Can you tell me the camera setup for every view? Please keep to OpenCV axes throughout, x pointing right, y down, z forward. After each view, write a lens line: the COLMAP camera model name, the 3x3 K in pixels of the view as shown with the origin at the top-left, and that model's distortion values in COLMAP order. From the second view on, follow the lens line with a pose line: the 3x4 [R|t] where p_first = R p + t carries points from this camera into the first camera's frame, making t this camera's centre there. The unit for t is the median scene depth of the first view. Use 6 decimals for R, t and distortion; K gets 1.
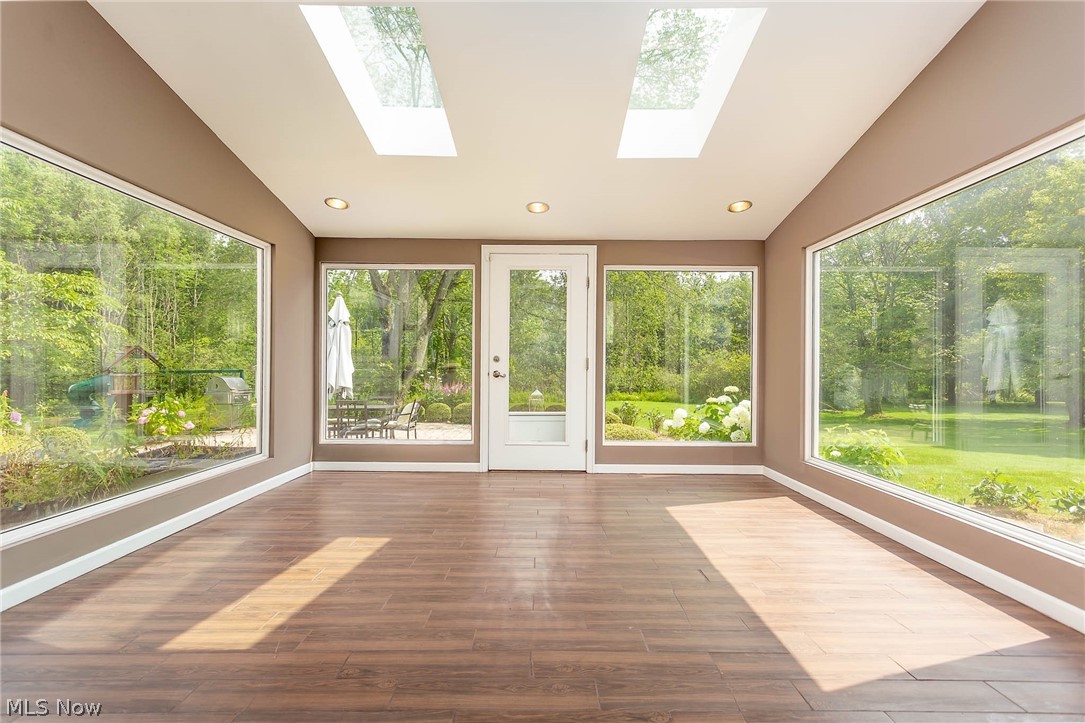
lens RADIAL K [[528.5, 0, 540.9], [0, 528.5, 363.9], [0, 0, 1]] dist [0.008791, -0.001959]
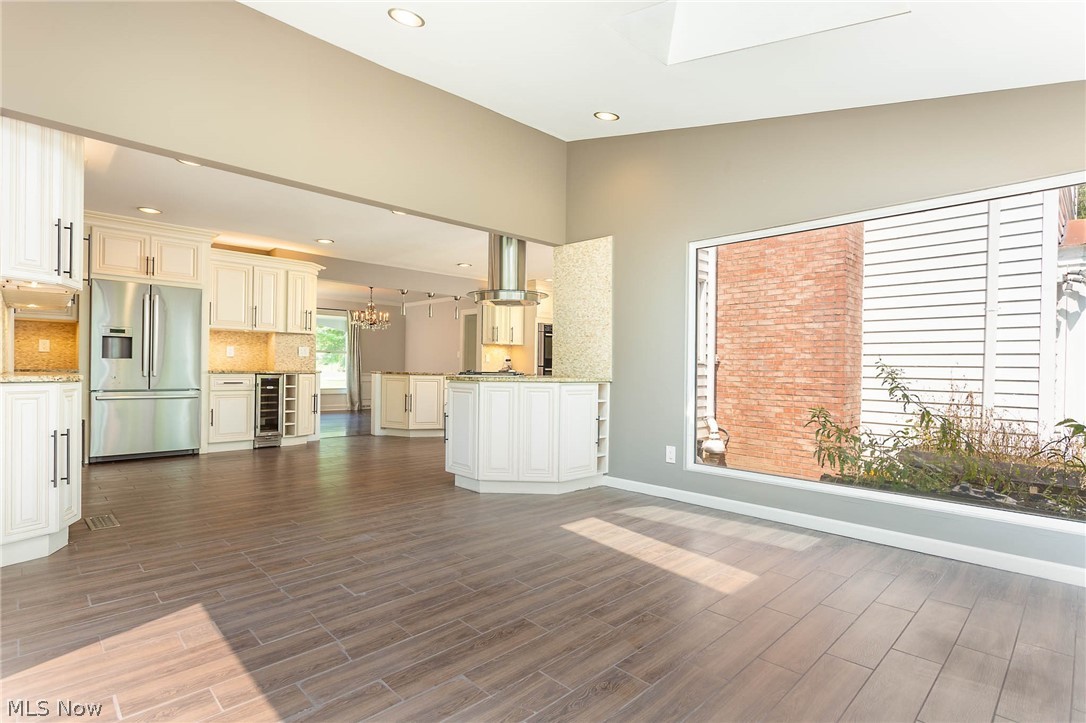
lens RADIAL K [[529.0, 0, 537.5], [0, 529.0, 362.5], [0, 0, 1]] dist [0.008791, -0.001959]
pose [[-0.715859, -0.015539, -0.698072, 0.622499], [-0.011691, 0.999879, -0.010269, 0.004897], [0.698147, 0.000809, -0.715954, 1.838512]]
